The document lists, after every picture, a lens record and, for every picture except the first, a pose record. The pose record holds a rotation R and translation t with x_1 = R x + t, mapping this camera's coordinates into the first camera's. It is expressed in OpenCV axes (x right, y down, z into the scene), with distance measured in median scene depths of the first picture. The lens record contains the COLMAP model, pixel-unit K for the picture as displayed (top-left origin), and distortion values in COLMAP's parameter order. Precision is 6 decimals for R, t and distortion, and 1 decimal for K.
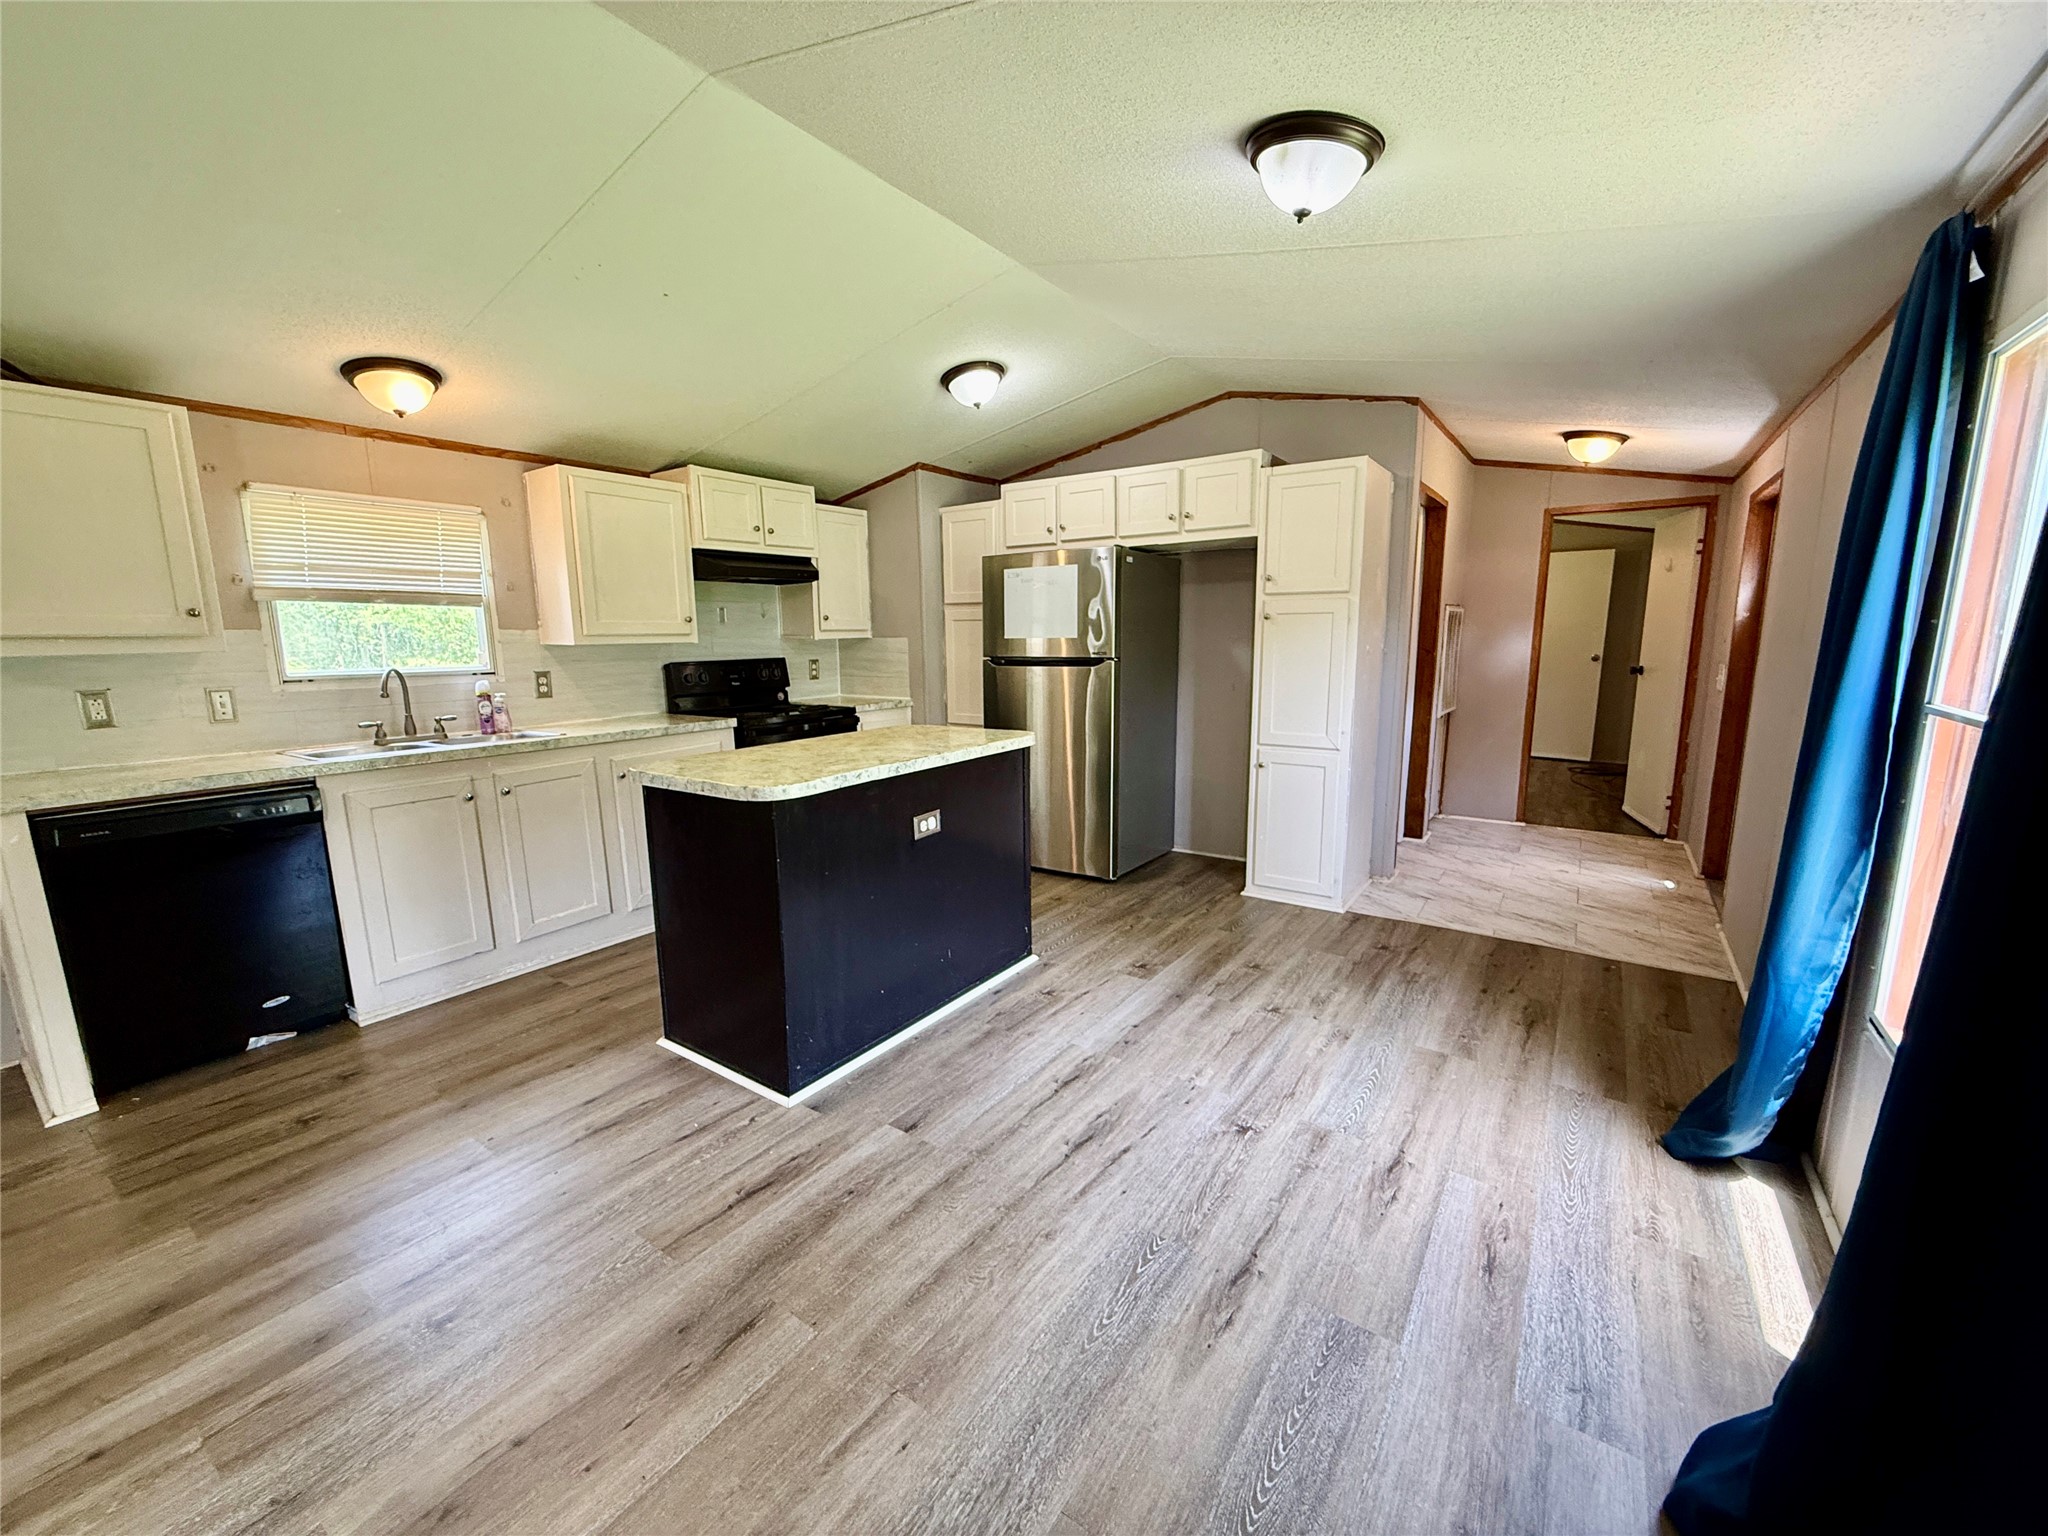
lens RADIAL K [[817.9, 0, 1017.0], [0, 817.9, 767.7], [0, 0, 1]] dist [-0.001850, 0.000503]
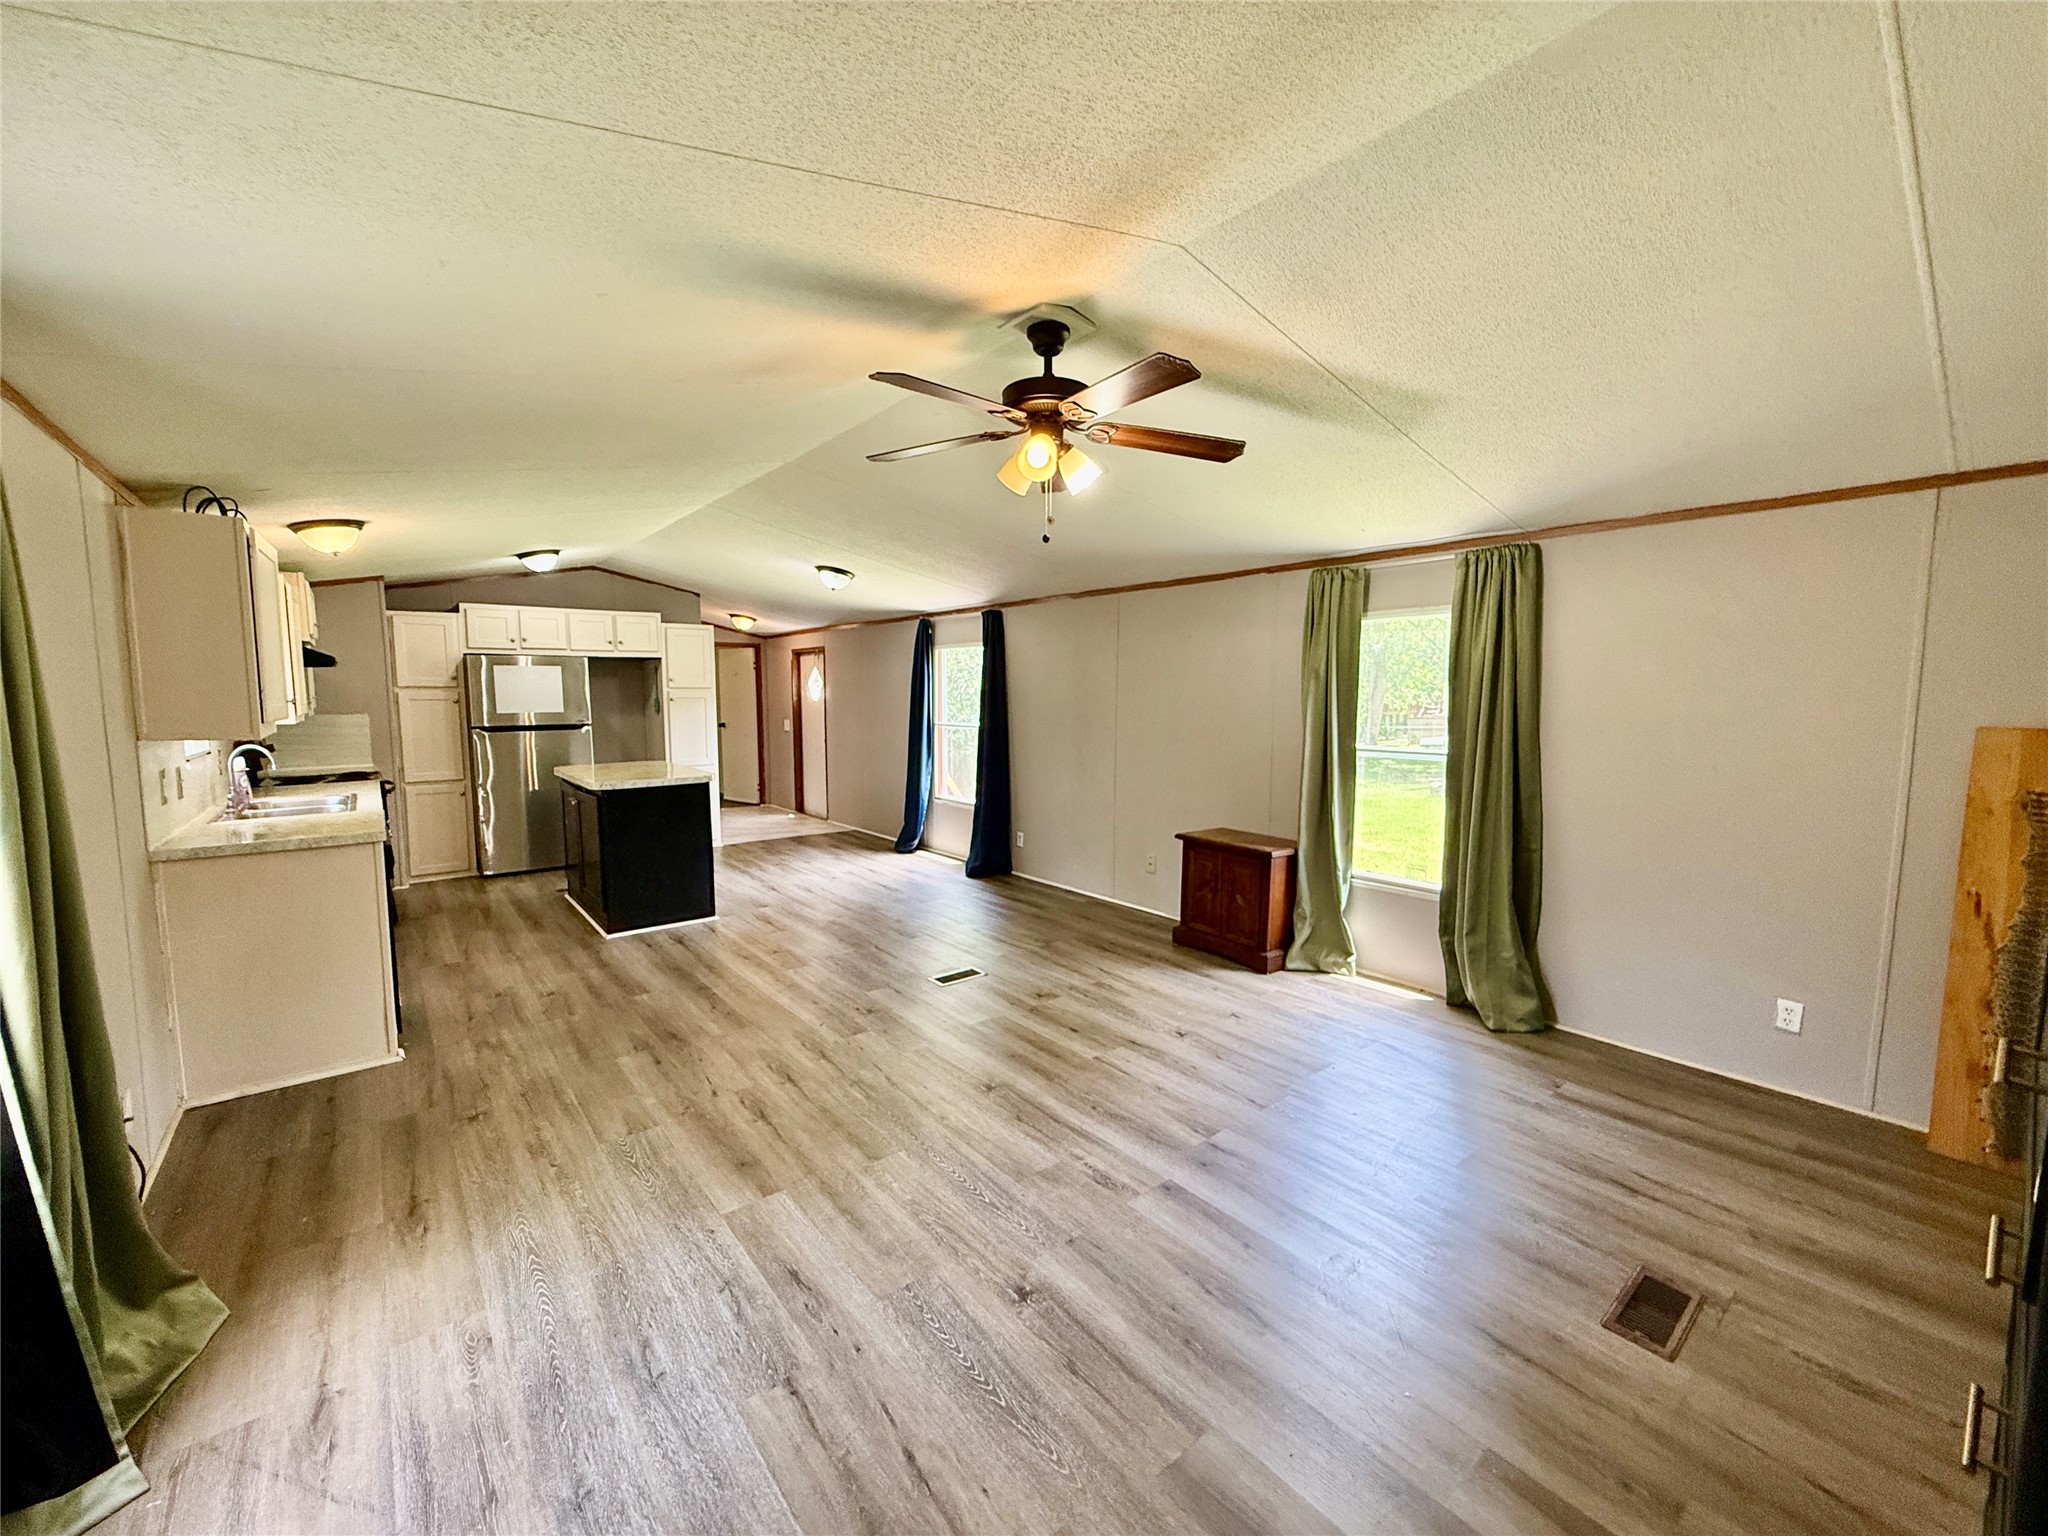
lens RADIAL K [[817.9, 0, 1019.2], [0, 817.9, 764.8], [0, 0, 1]] dist [-0.001850, 0.000503]
pose [[0.281050, -0.077303, 0.956575, -1.464848], [0.159548, 0.986643, 0.032856, 0.036819], [-0.946338, 0.143385, 0.289630, -0.335205]]
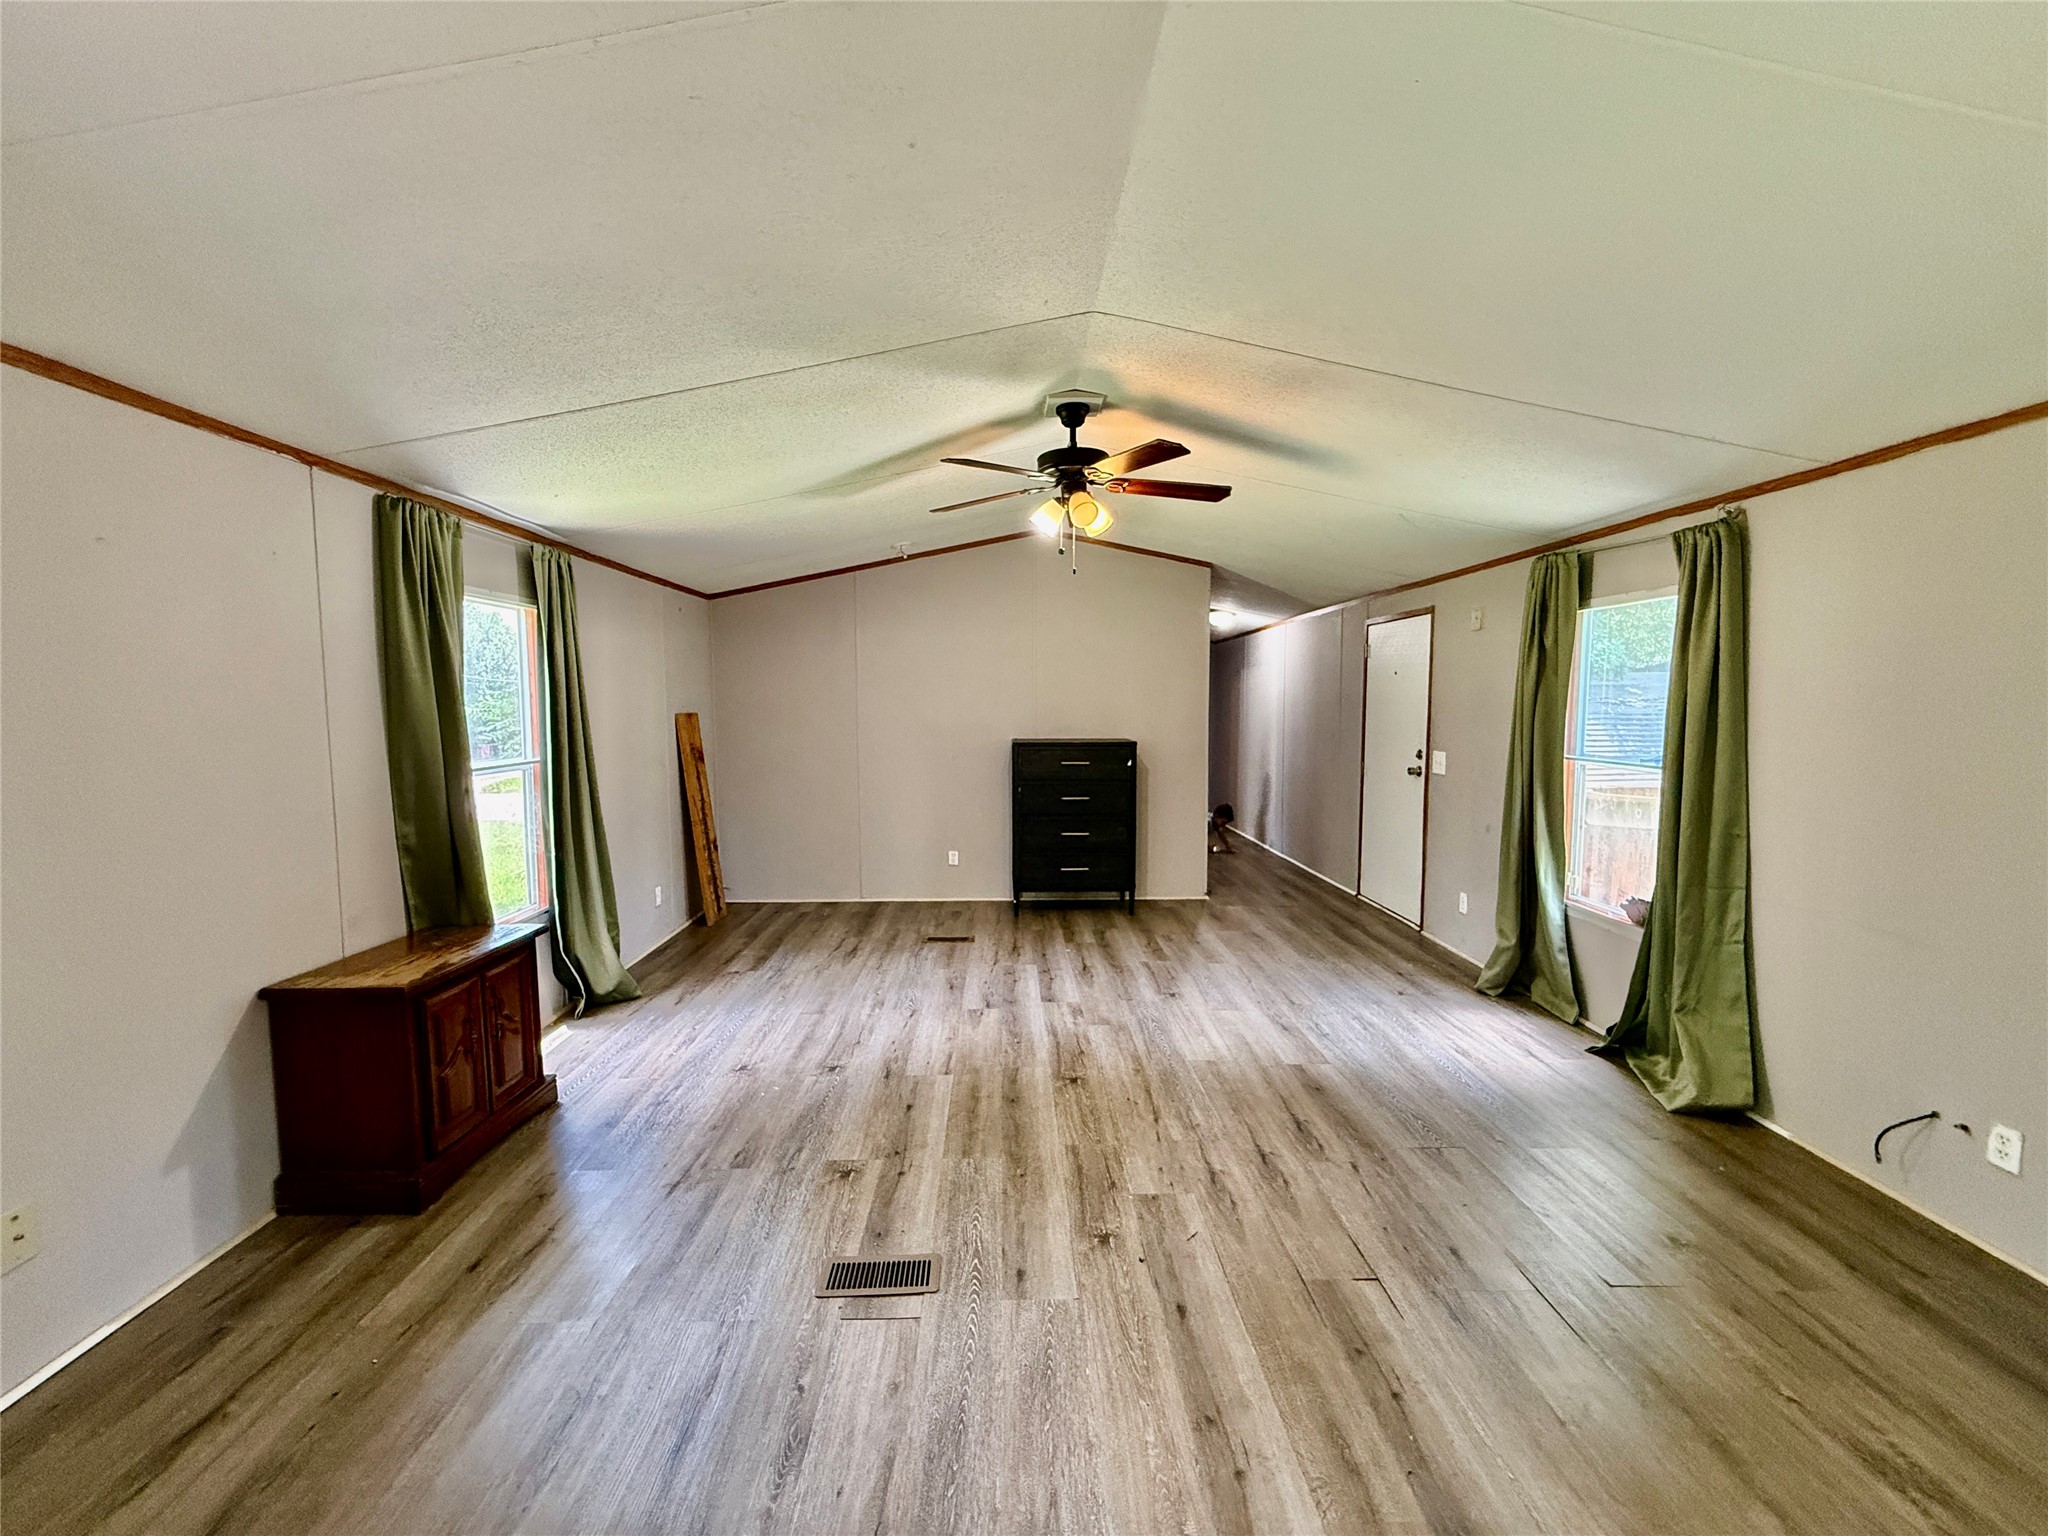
lens RADIAL K [[817.9, 0, 1015.6], [0, 817.9, 765.7], [0, 0, 1]] dist [-0.001850, 0.000503]
pose [[-0.809347, 0.056989, -0.584560, -0.114190], [-0.090344, 0.971356, 0.219783, -0.120517], [0.580341, 0.230692, -0.781016, 0.575052]]
